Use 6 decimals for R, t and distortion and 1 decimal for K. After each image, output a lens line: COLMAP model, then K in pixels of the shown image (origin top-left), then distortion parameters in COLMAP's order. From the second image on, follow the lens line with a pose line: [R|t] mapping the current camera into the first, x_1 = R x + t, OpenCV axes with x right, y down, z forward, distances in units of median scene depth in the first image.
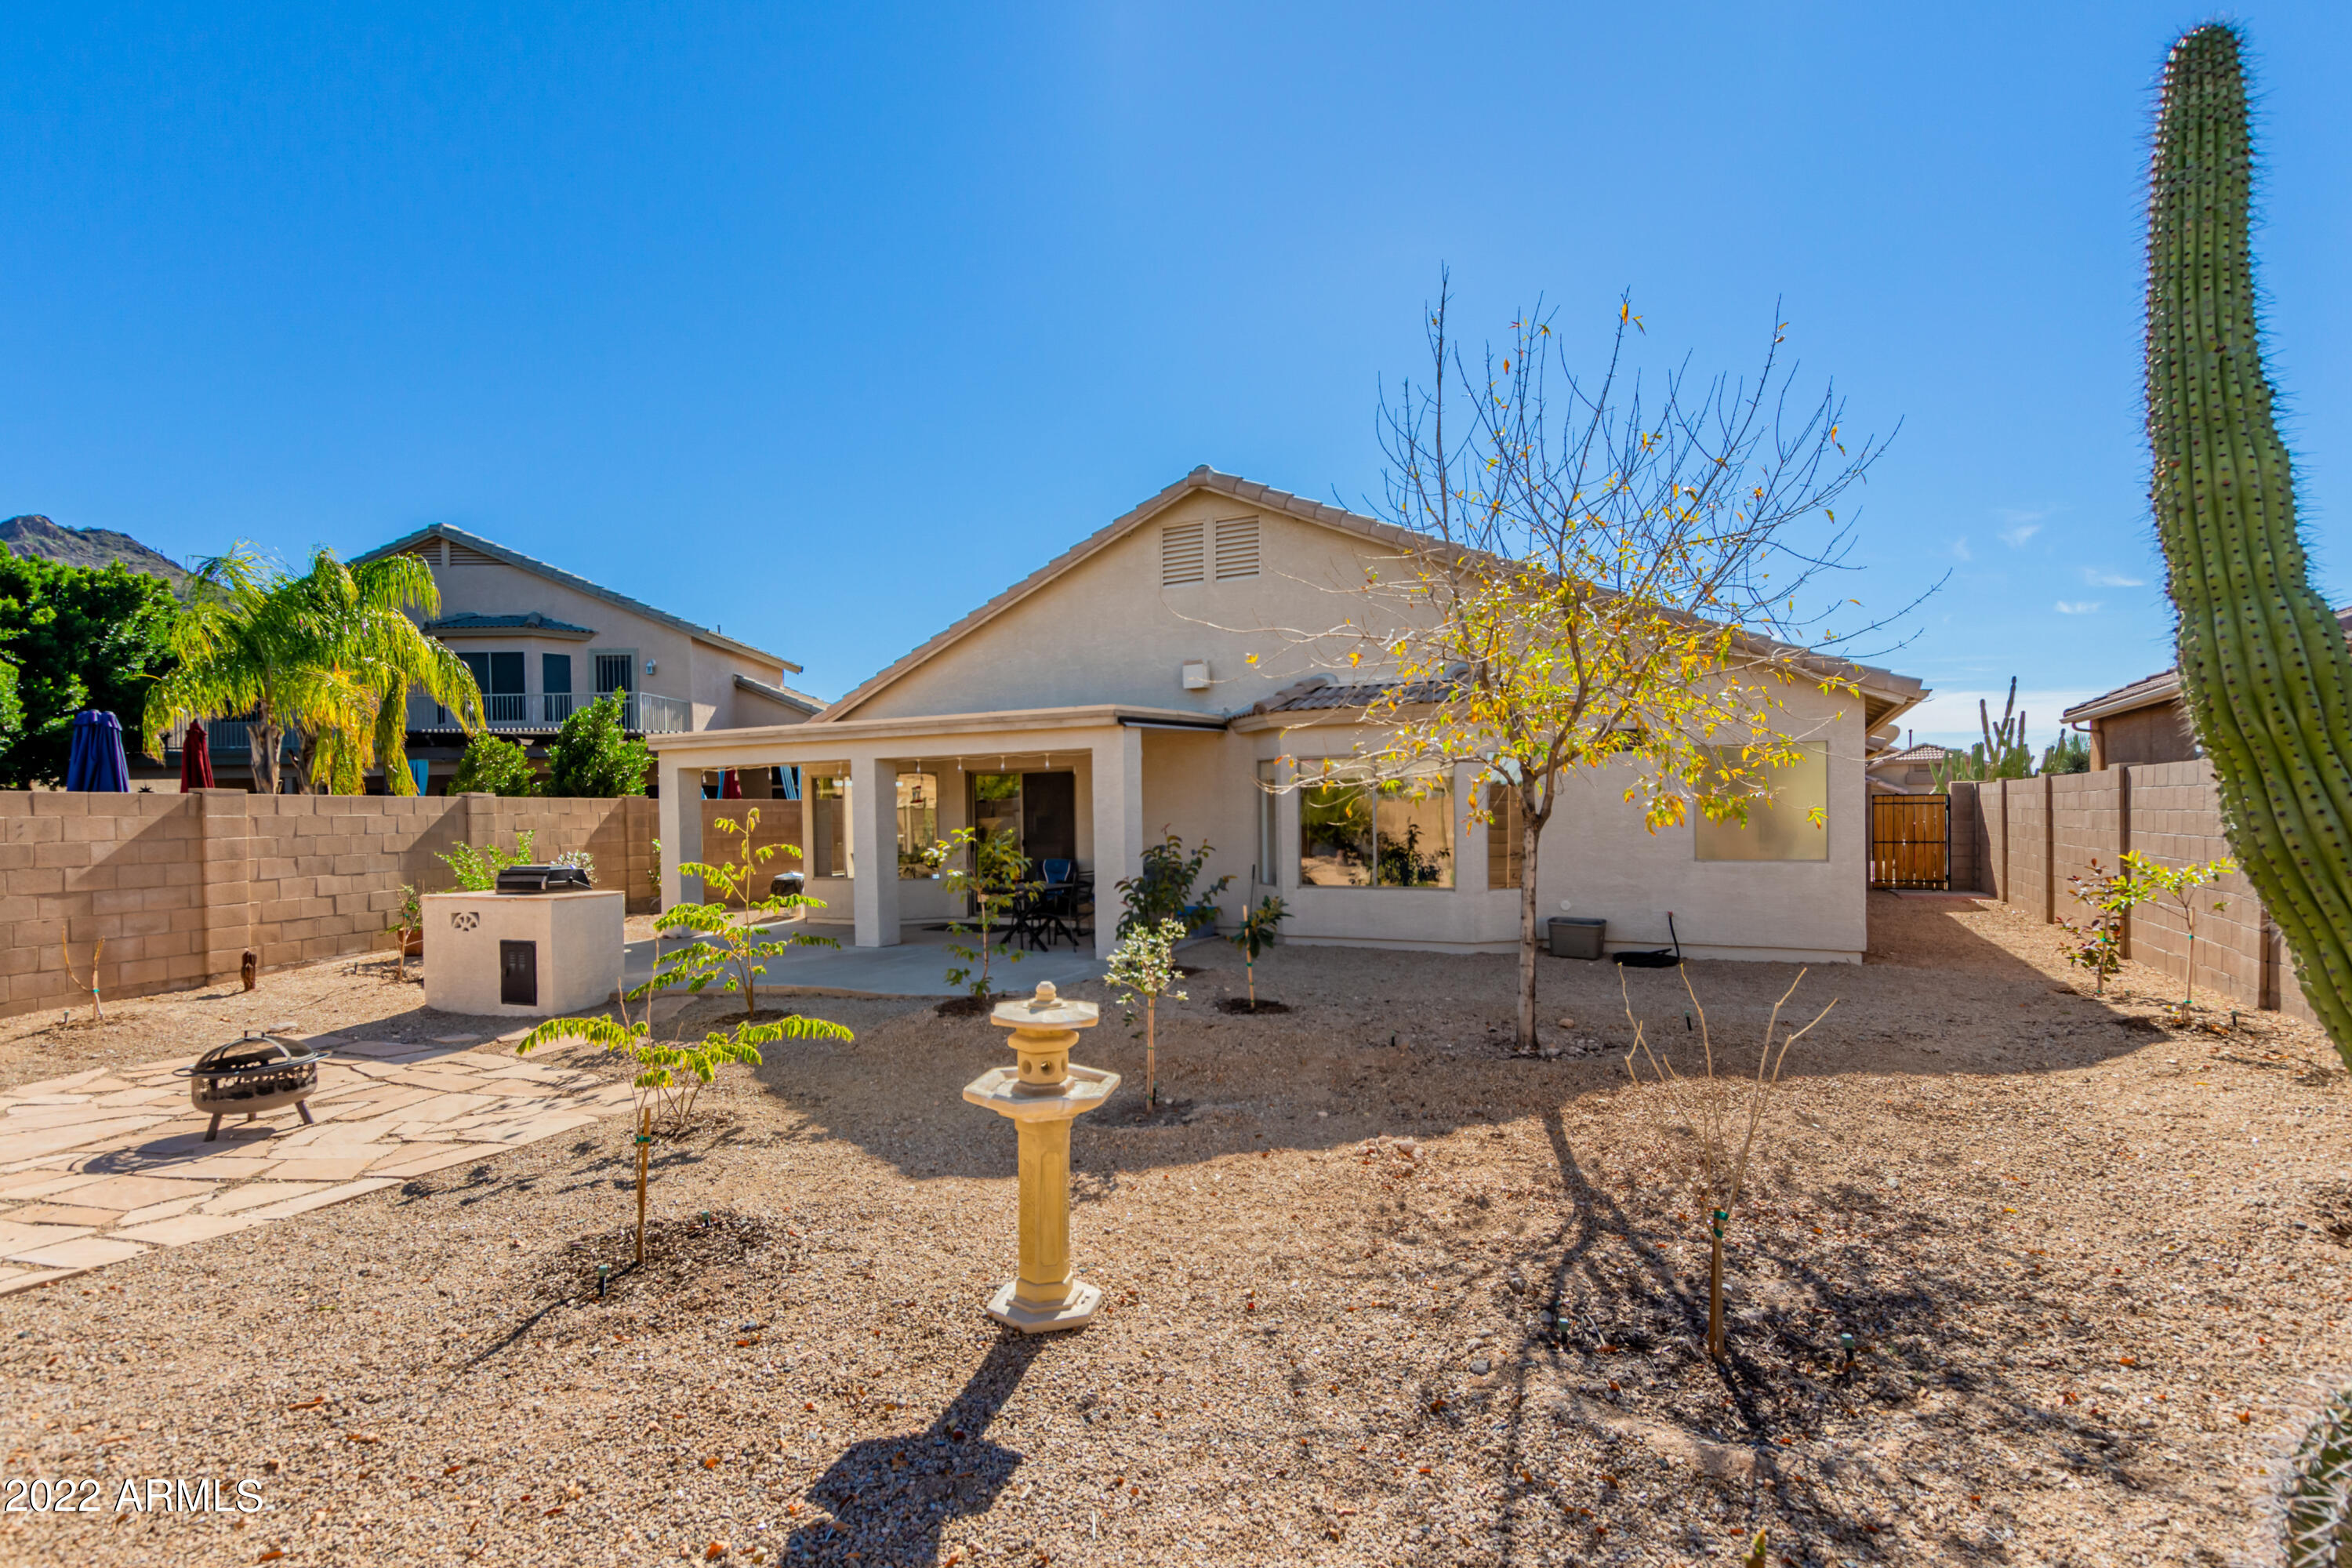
lens RADIAL K [[1123.1, 0, 1169.0], [0, 1123.1, 836.6], [0, 0, 1]] dist [0.008761, -0.003273]
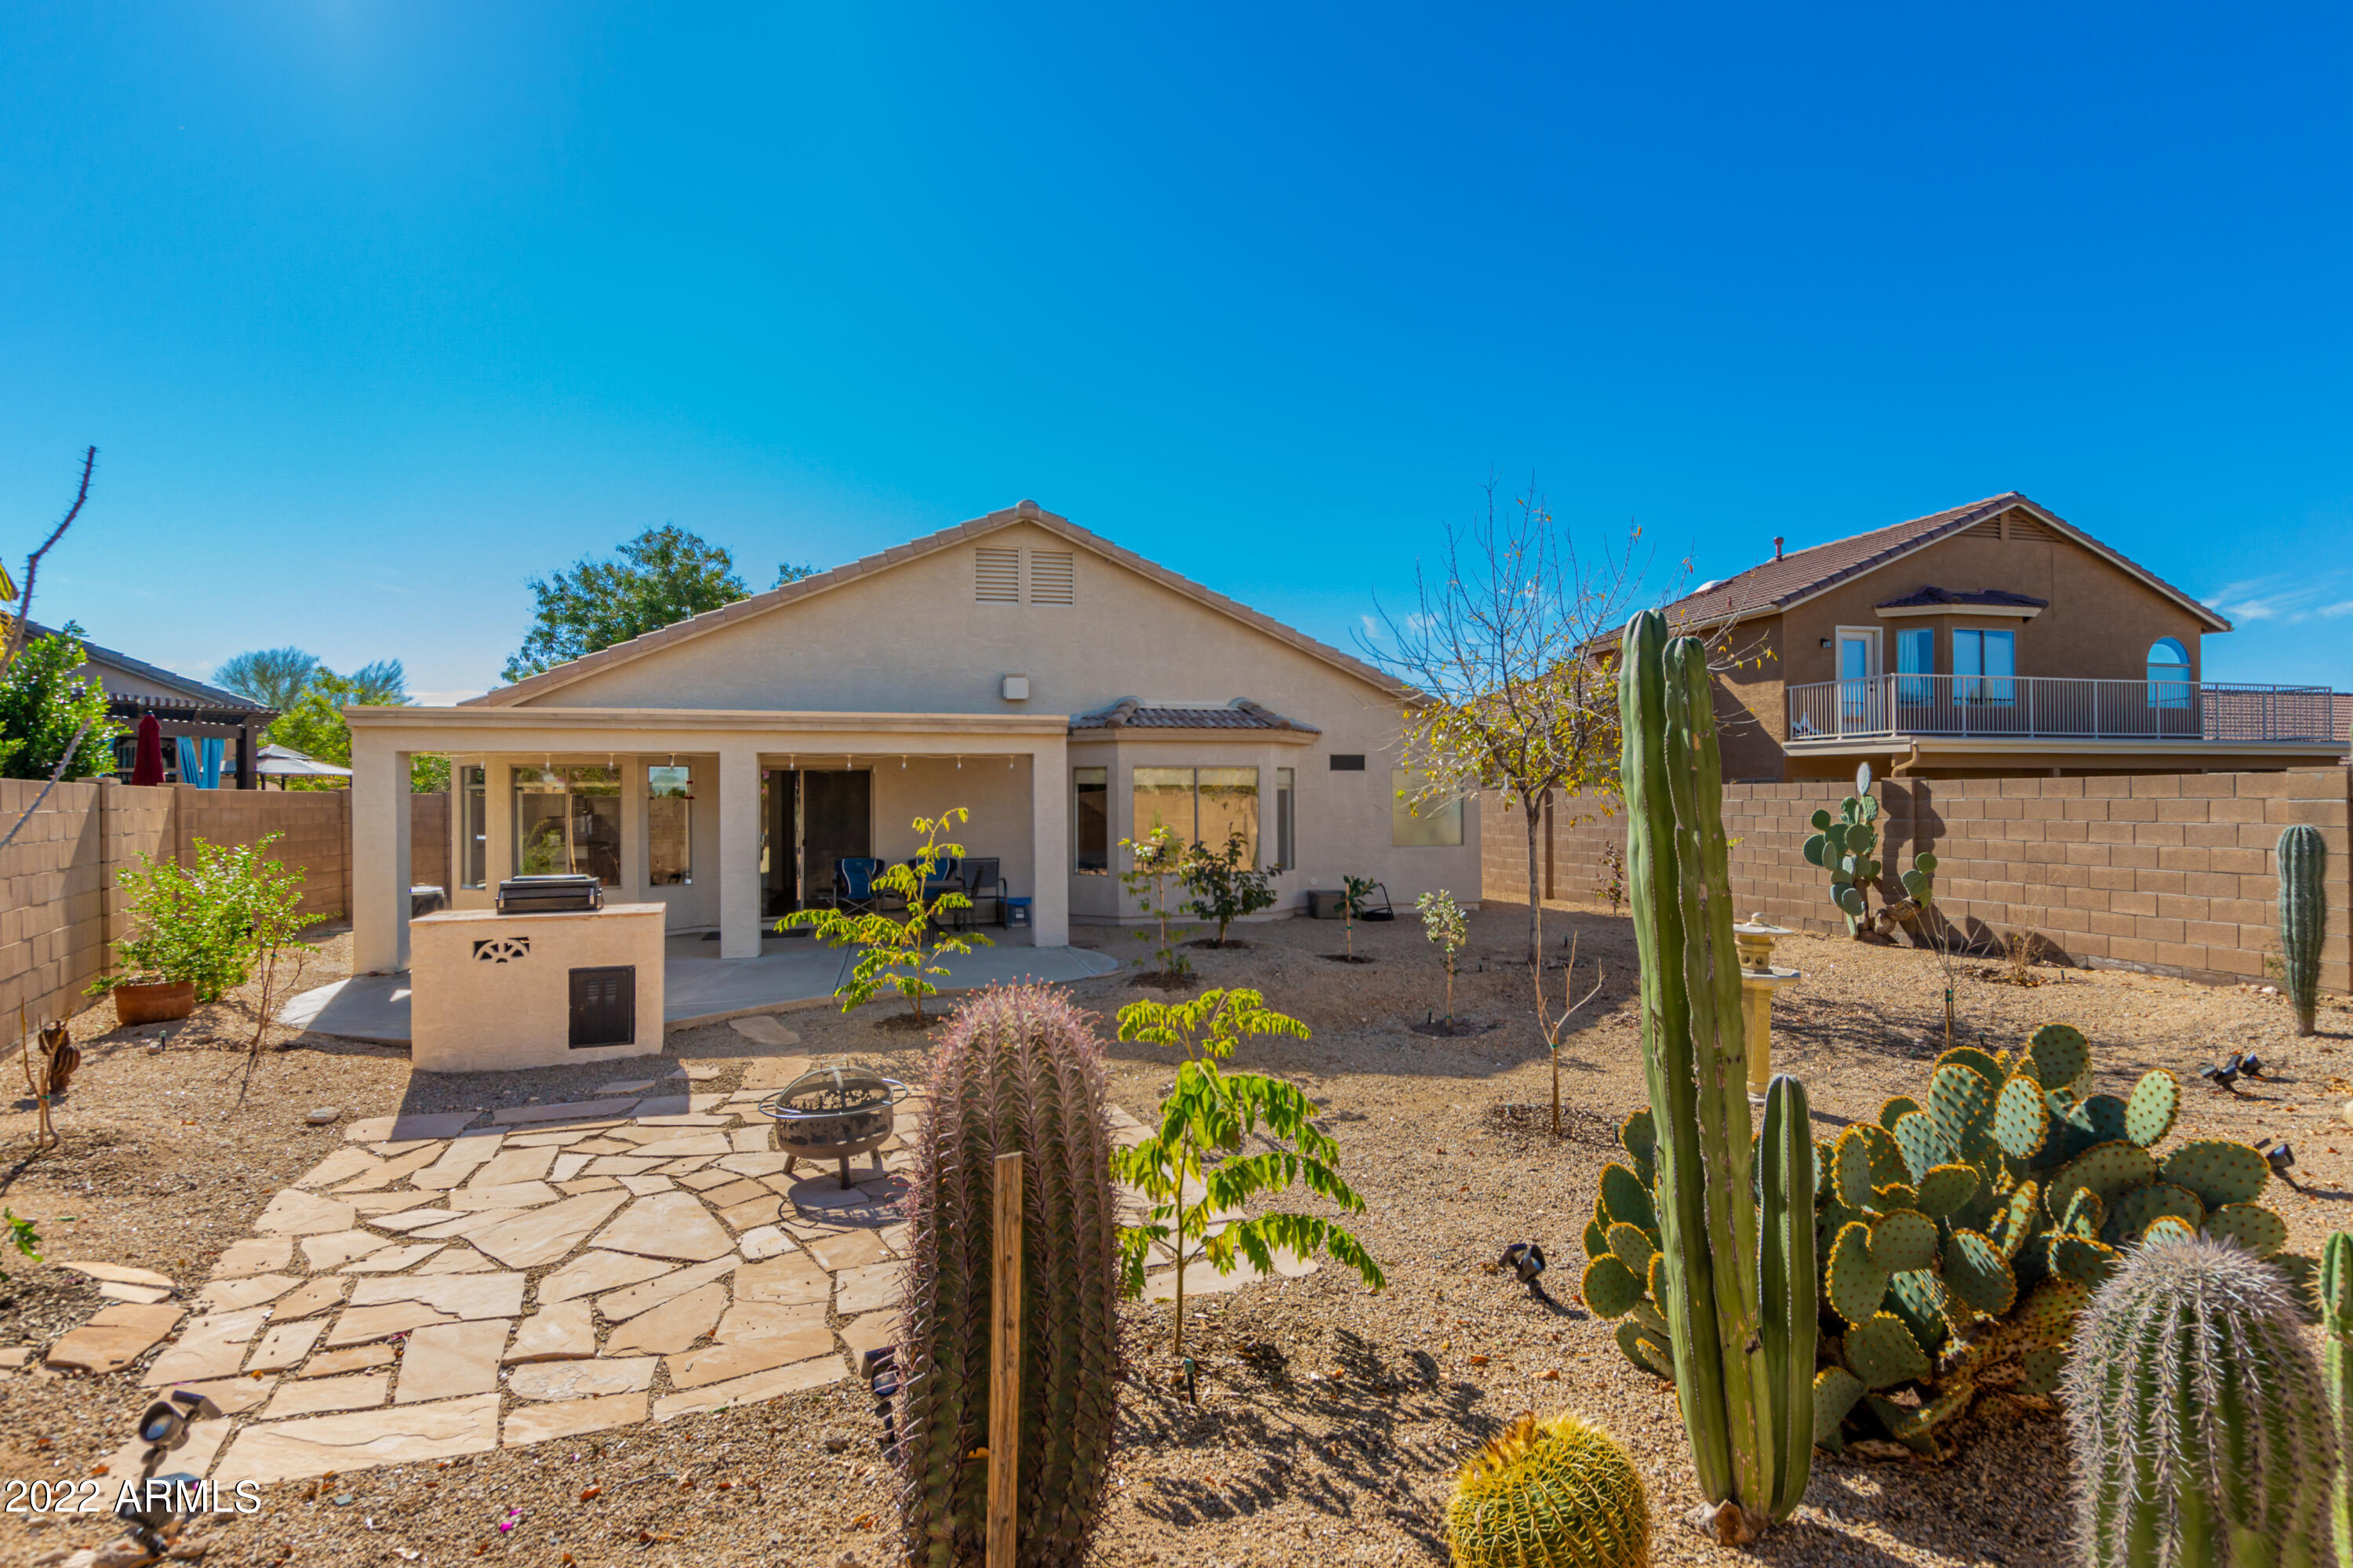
lens RADIAL K [[1123.6, 0, 1149.8], [0, 1123.6, 811.9], [0, 0, 1]] dist [0.008761, -0.003273]
pose [[0.751431, 0.004147, 0.659798, -0.693647], [0.009422, 0.999811, -0.017014, -0.002199], [-0.659744, 0.019002, 0.751250, 0.104345]]
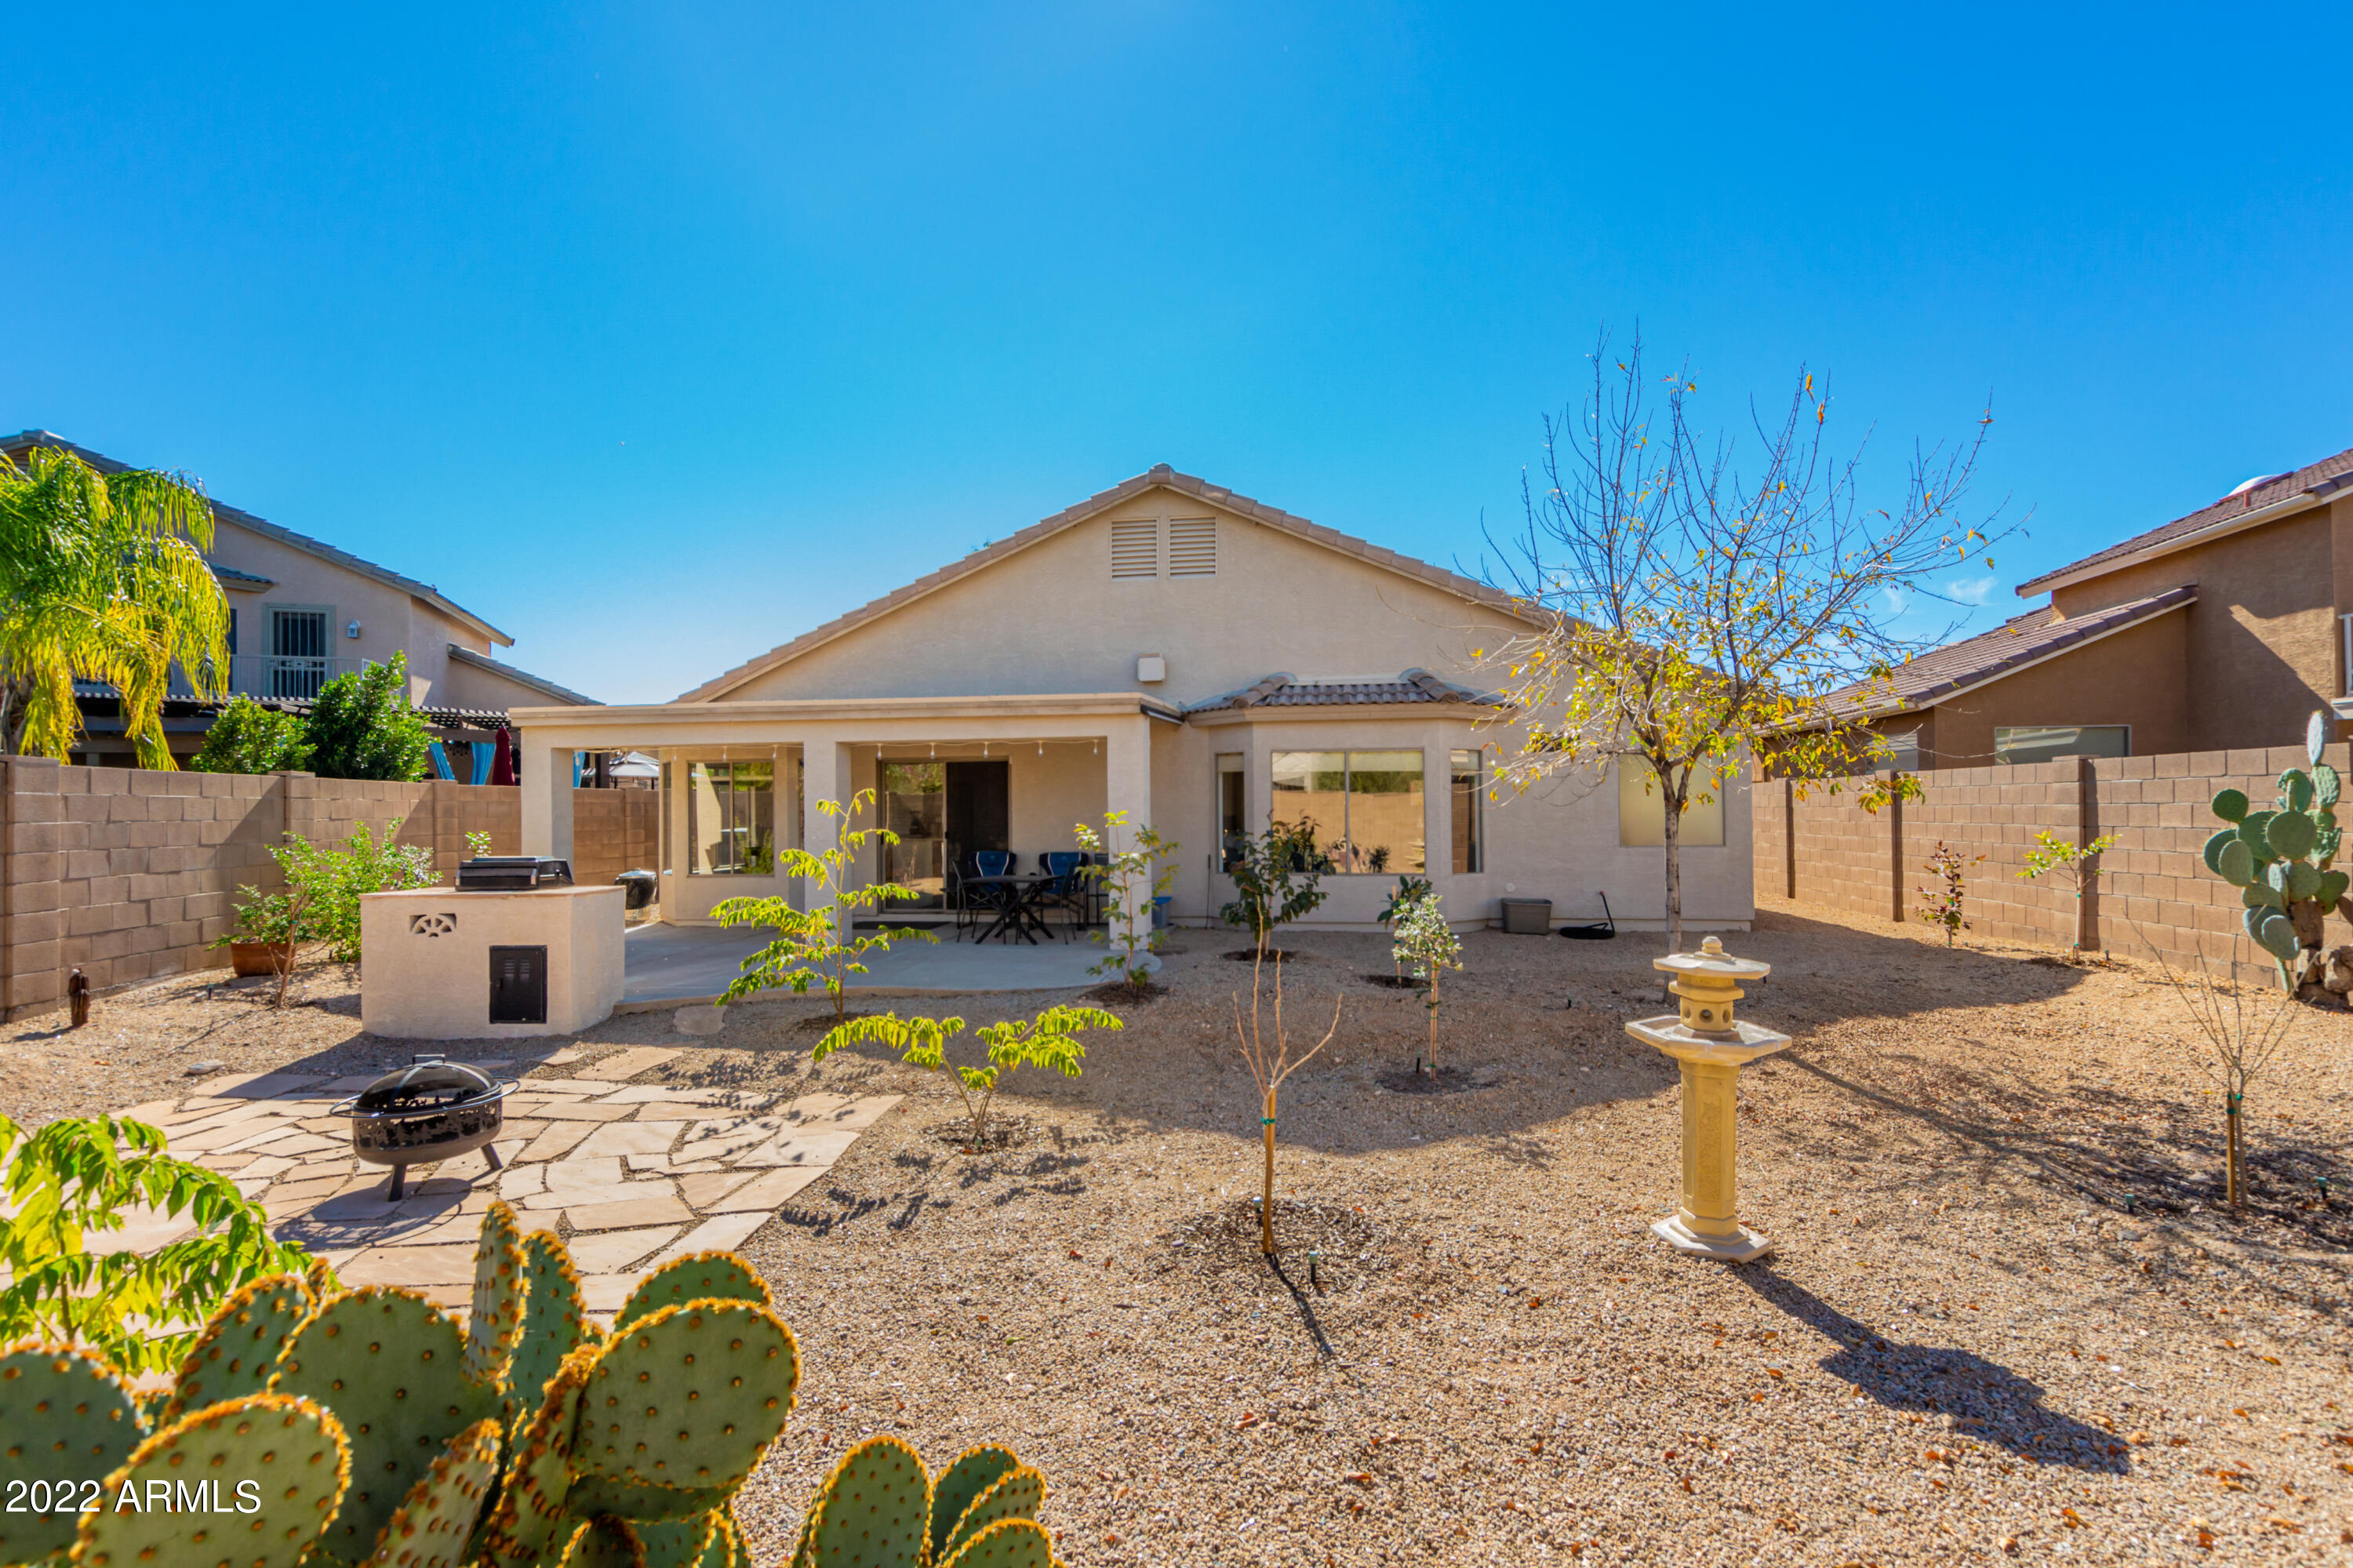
lens RADIAL K [[1123.6, 0, 1158.1], [0, 1123.6, 802.7], [0, 0, 1]] dist [0.008761, -0.003273]
pose [[0.948608, 0.008788, 0.316332, -0.333429], [0.001671, 0.999461, -0.032777, 0.012436], [-0.316450, 0.031621, 0.948082, 0.048033]]
